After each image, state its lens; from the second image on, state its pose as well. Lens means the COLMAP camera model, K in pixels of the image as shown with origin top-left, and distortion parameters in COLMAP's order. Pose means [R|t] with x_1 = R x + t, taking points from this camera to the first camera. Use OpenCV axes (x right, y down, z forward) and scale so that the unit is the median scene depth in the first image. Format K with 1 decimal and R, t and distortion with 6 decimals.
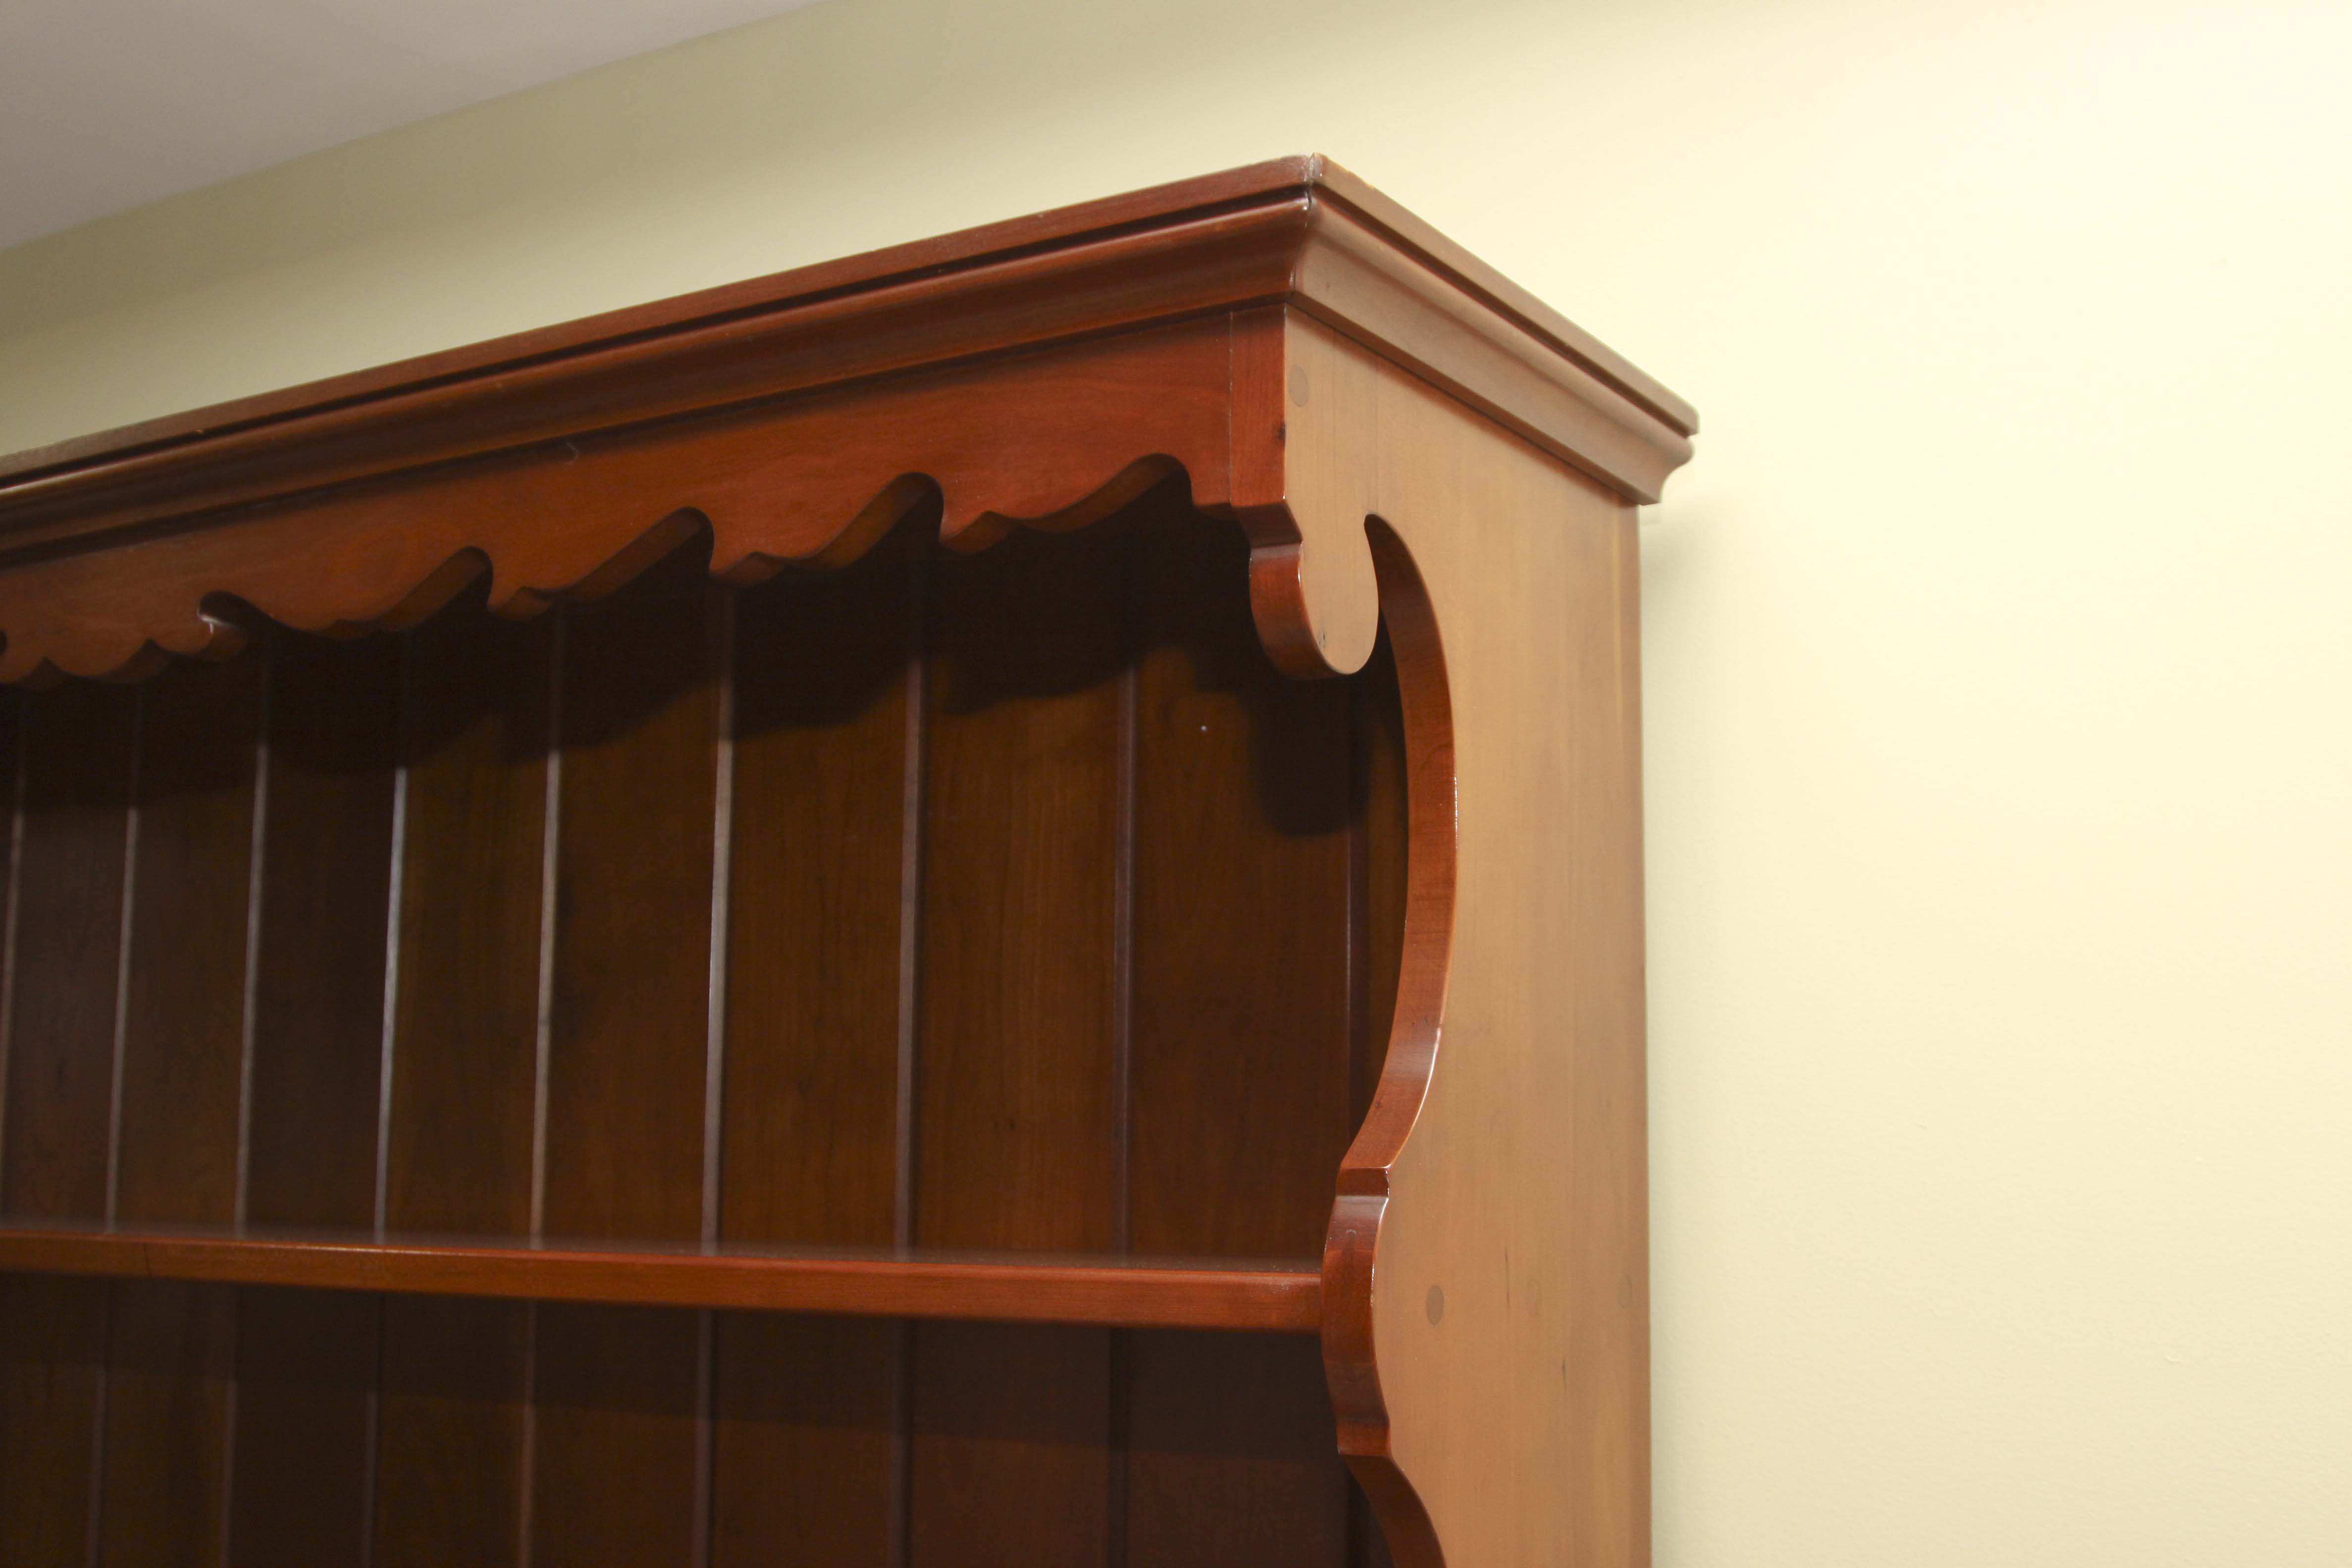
lens RADIAL K [[2925.4, 0, 1176.0], [0, 2925.4, 784.0], [0, 0, 1]] dist [-0.013251, -0.001881]
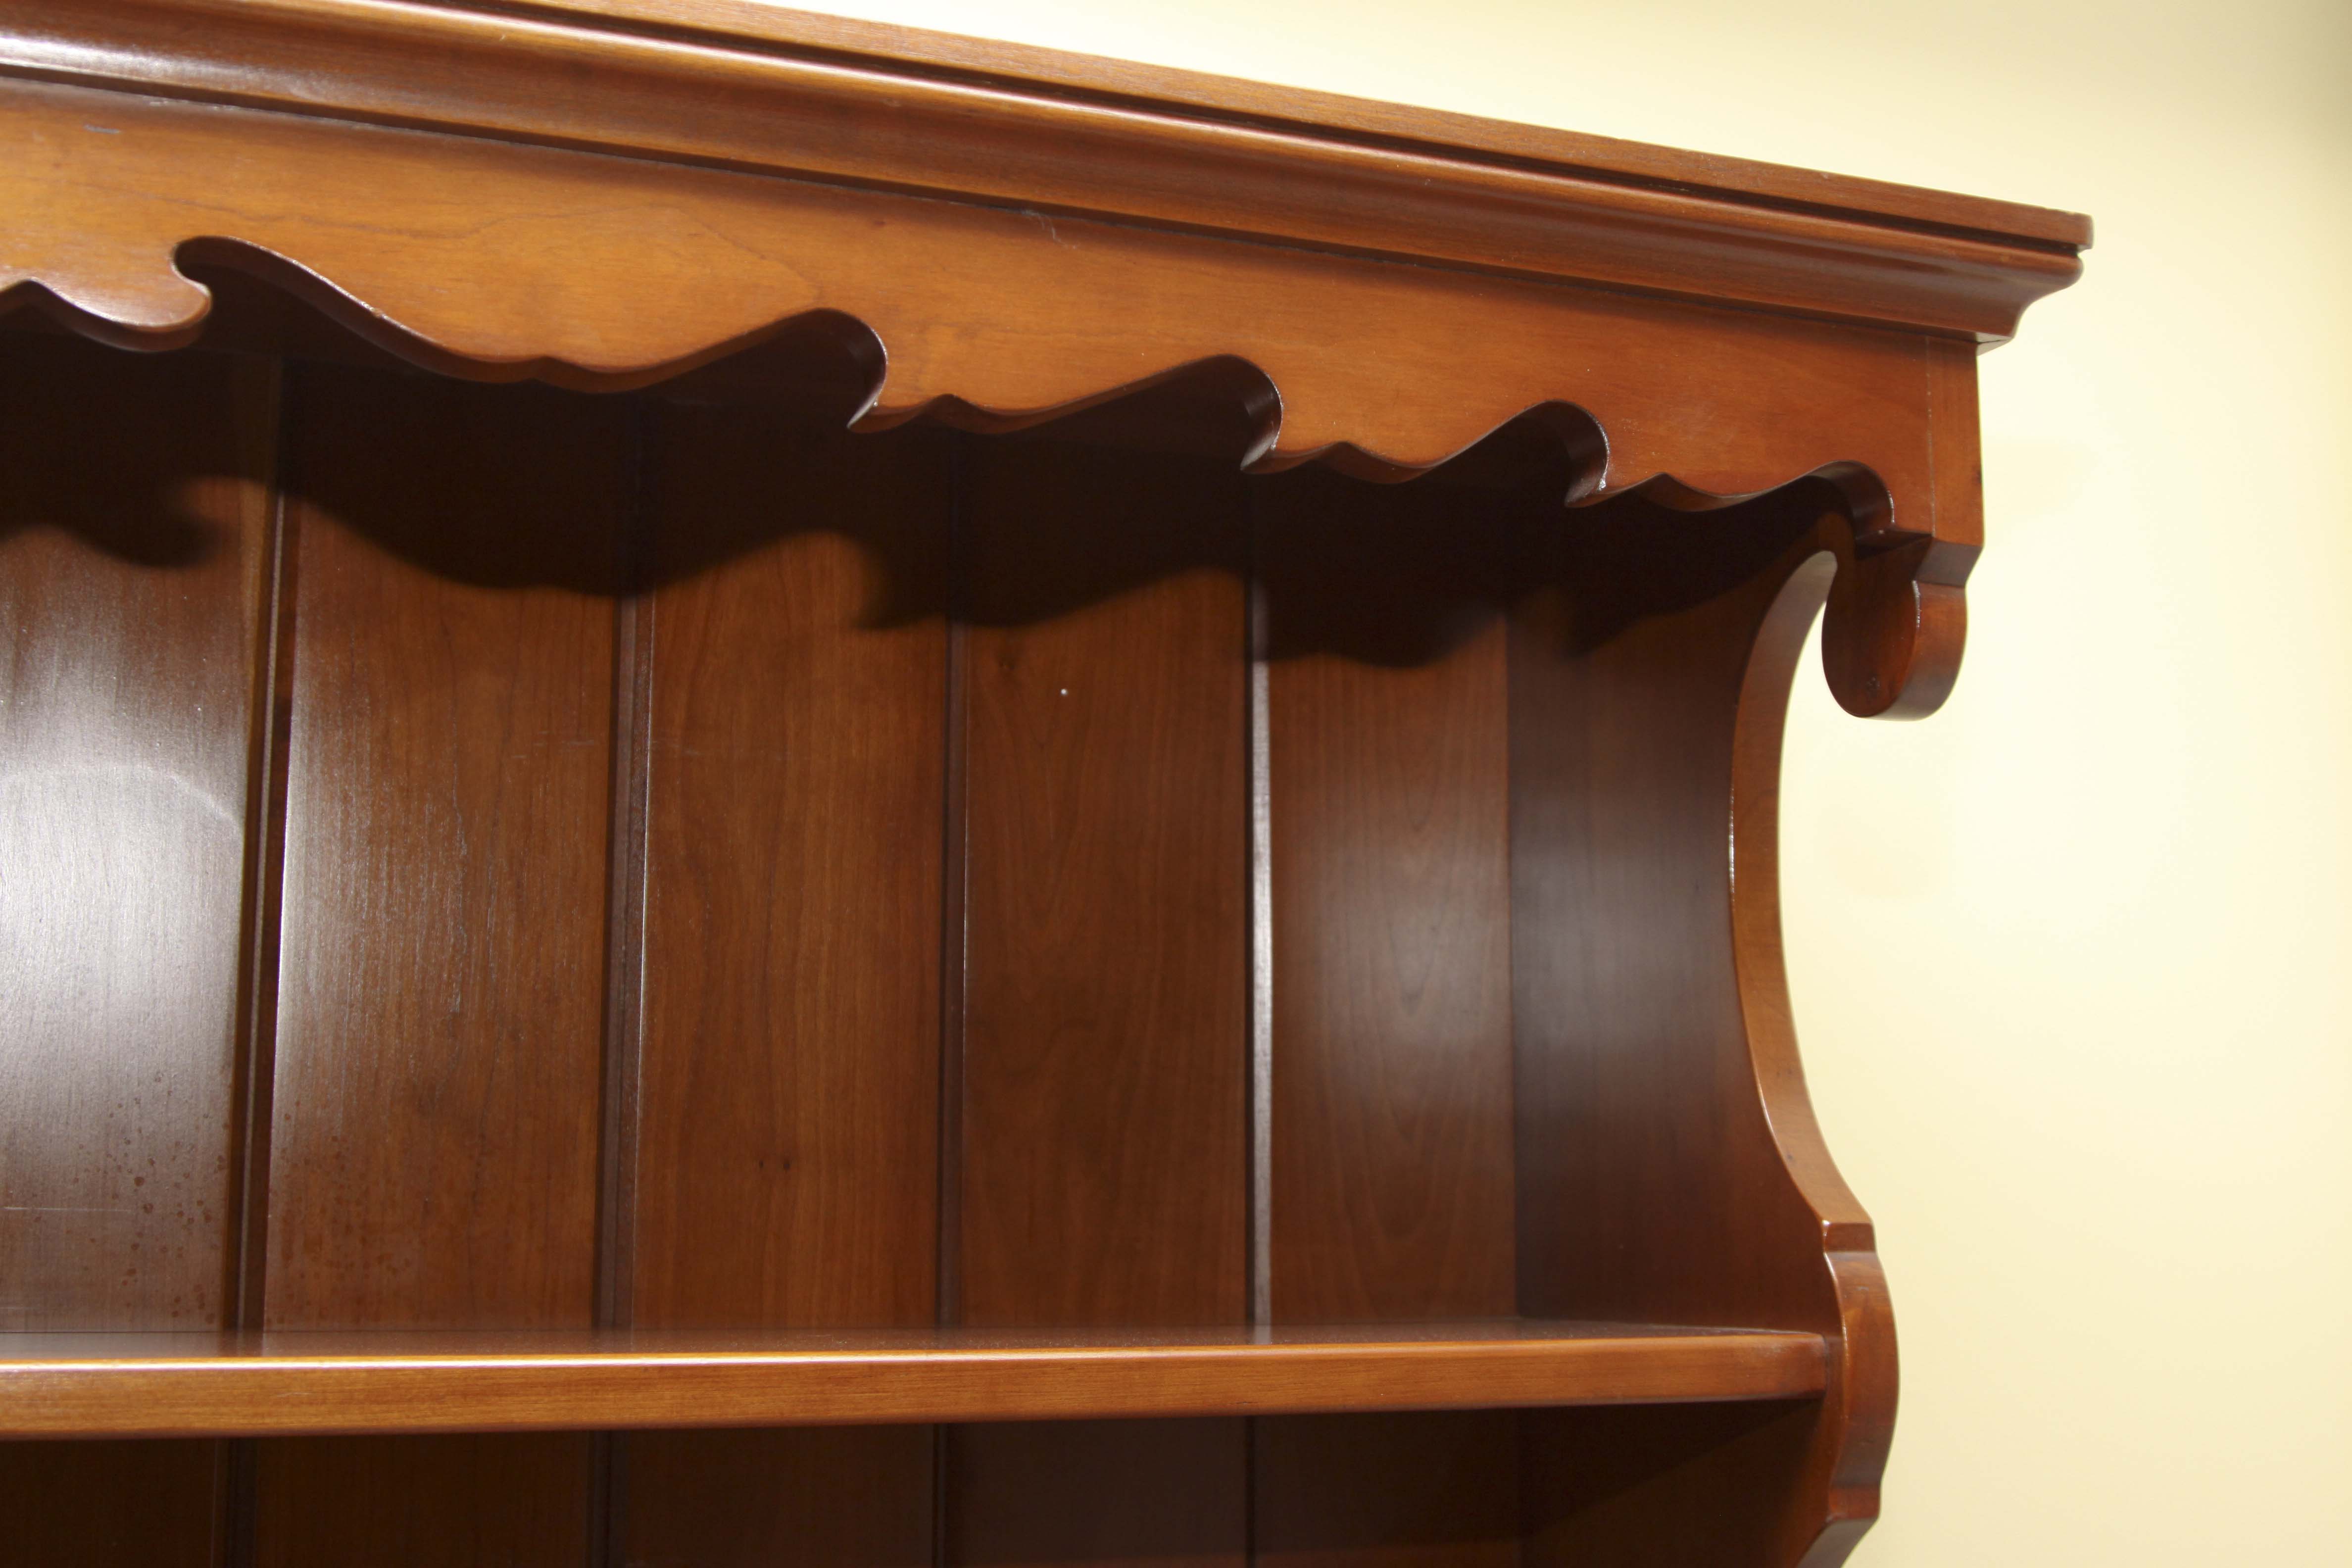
lens RADIAL K [[3038.9, 0, 1179.2], [0, 3038.9, 838.5], [0, 0, 1]] dist [-0.070220, 0.018544]
pose [[0.532734, 0.102085, 0.840103, -0.881174], [-0.105908, 0.992936, -0.053497, 0.077887], [-0.839630, -0.060474, 0.539782, 0.623505]]
